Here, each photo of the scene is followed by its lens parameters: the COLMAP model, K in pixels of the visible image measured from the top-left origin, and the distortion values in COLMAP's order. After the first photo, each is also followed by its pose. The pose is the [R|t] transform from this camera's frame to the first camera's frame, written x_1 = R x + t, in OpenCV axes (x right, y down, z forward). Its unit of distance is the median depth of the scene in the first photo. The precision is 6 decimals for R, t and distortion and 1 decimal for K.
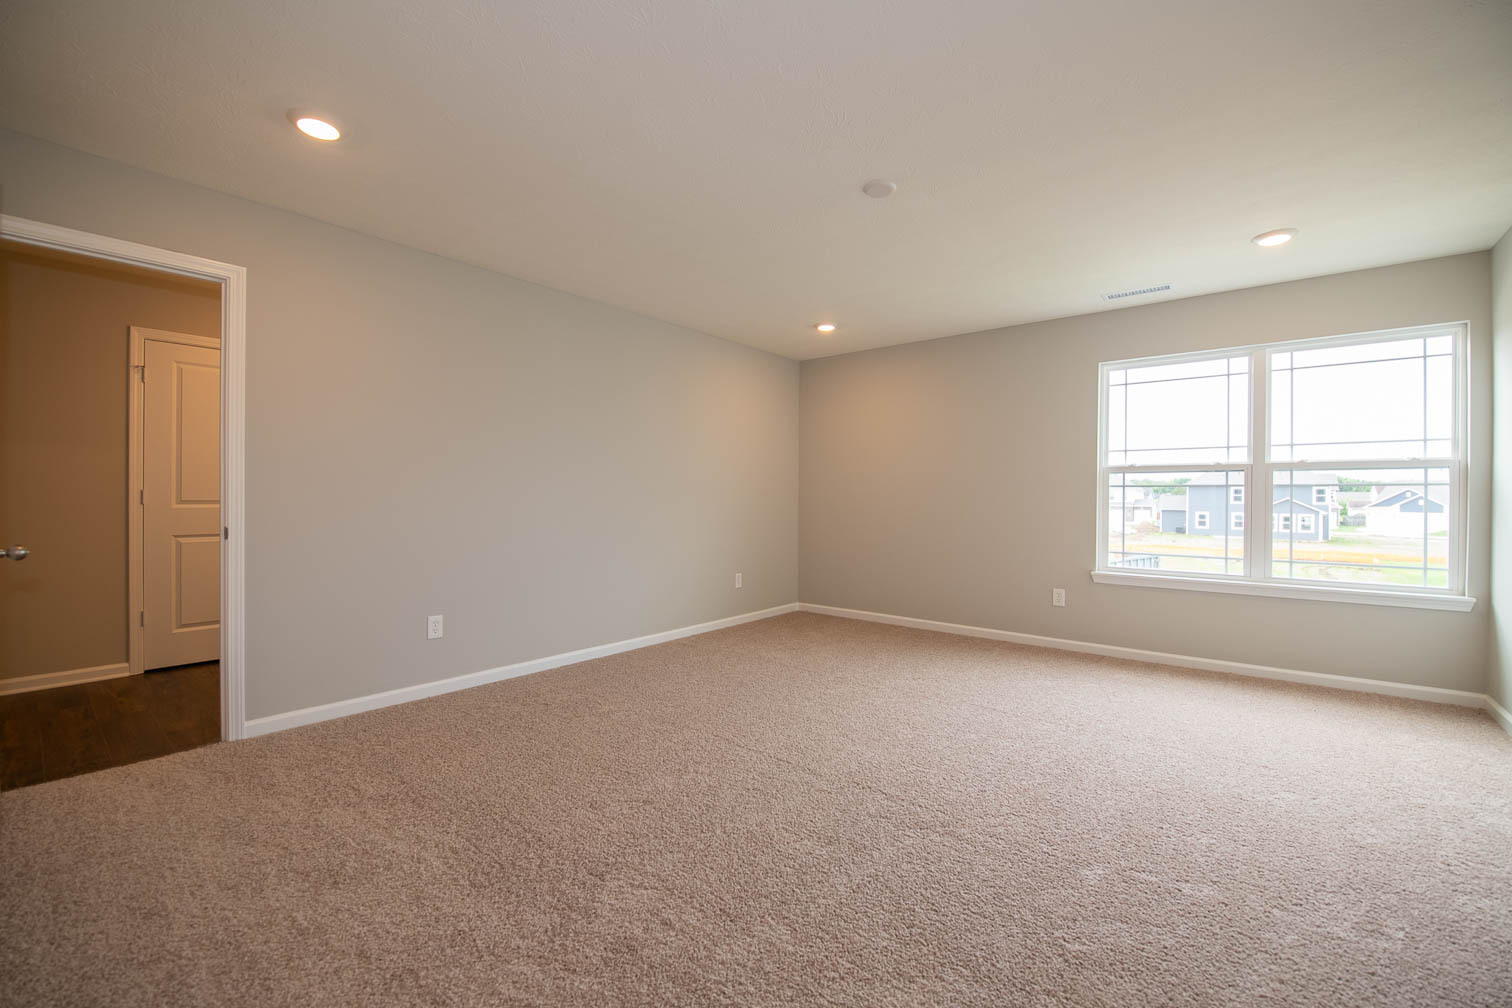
lens RADIAL K [[602.2, 0, 757.7], [0, 602.2, 492.3], [0, 0, 1]] dist [0.000025, 0.000019]
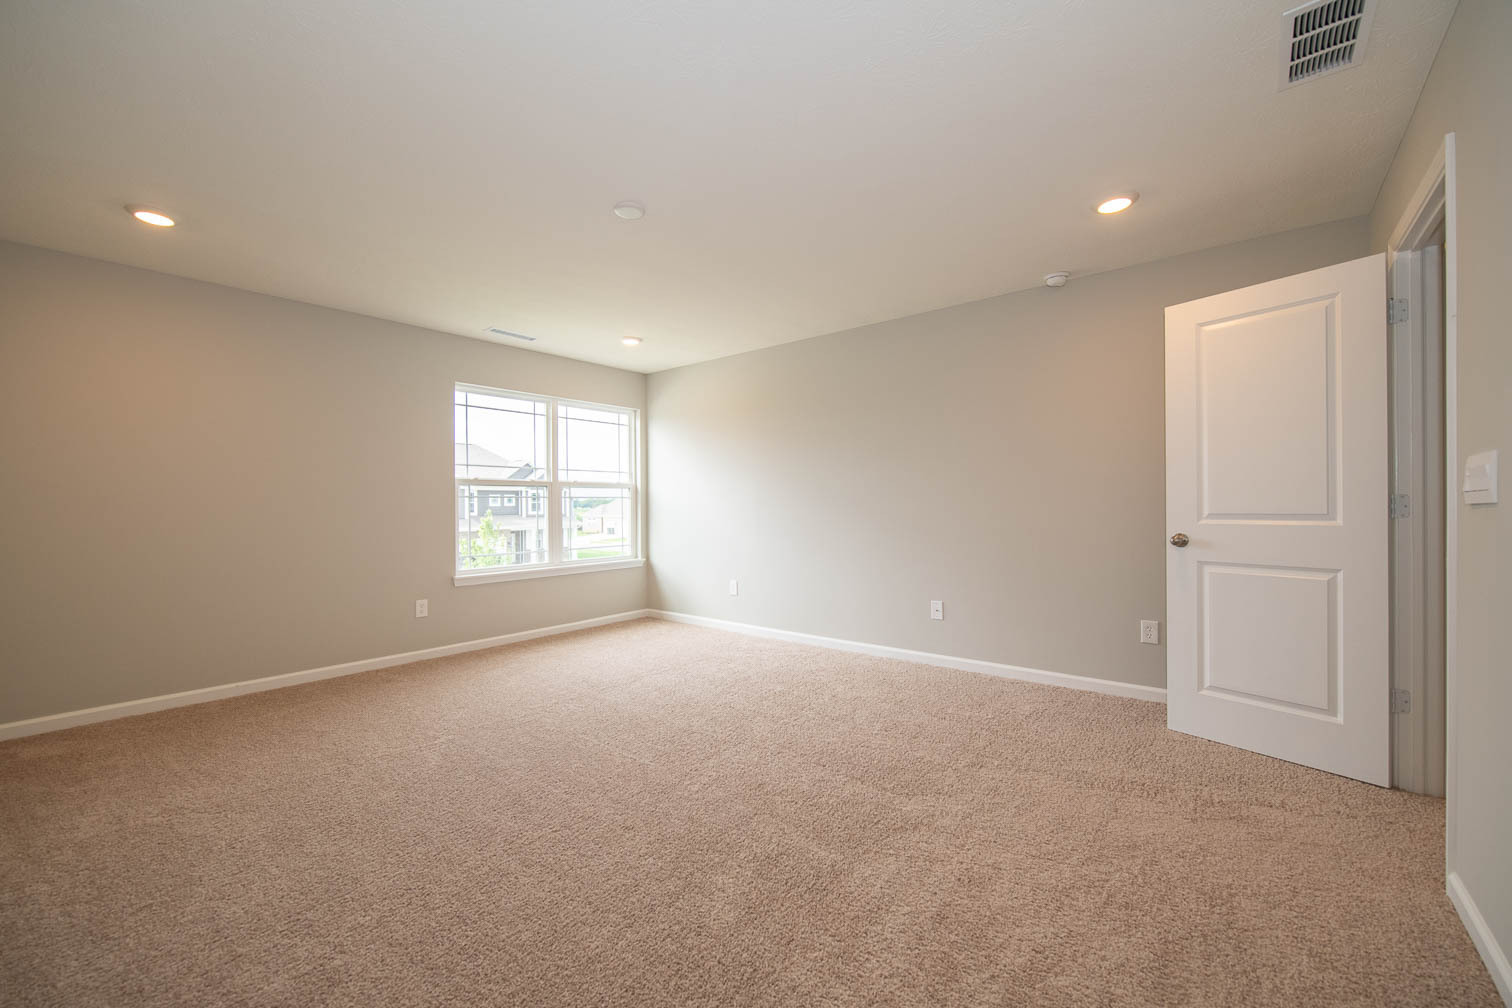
lens RADIAL K [[599.9, 0, 756.0], [0, 599.9, 504.0], [0, 0, 1]] dist [0.001067, 0.000133]
pose [[0.032815, -0.003270, 0.999456, -0.560462], [0.003088, 0.999990, 0.003171, 0.001168], [-0.999457, 0.002982, 0.032825, 0.495675]]
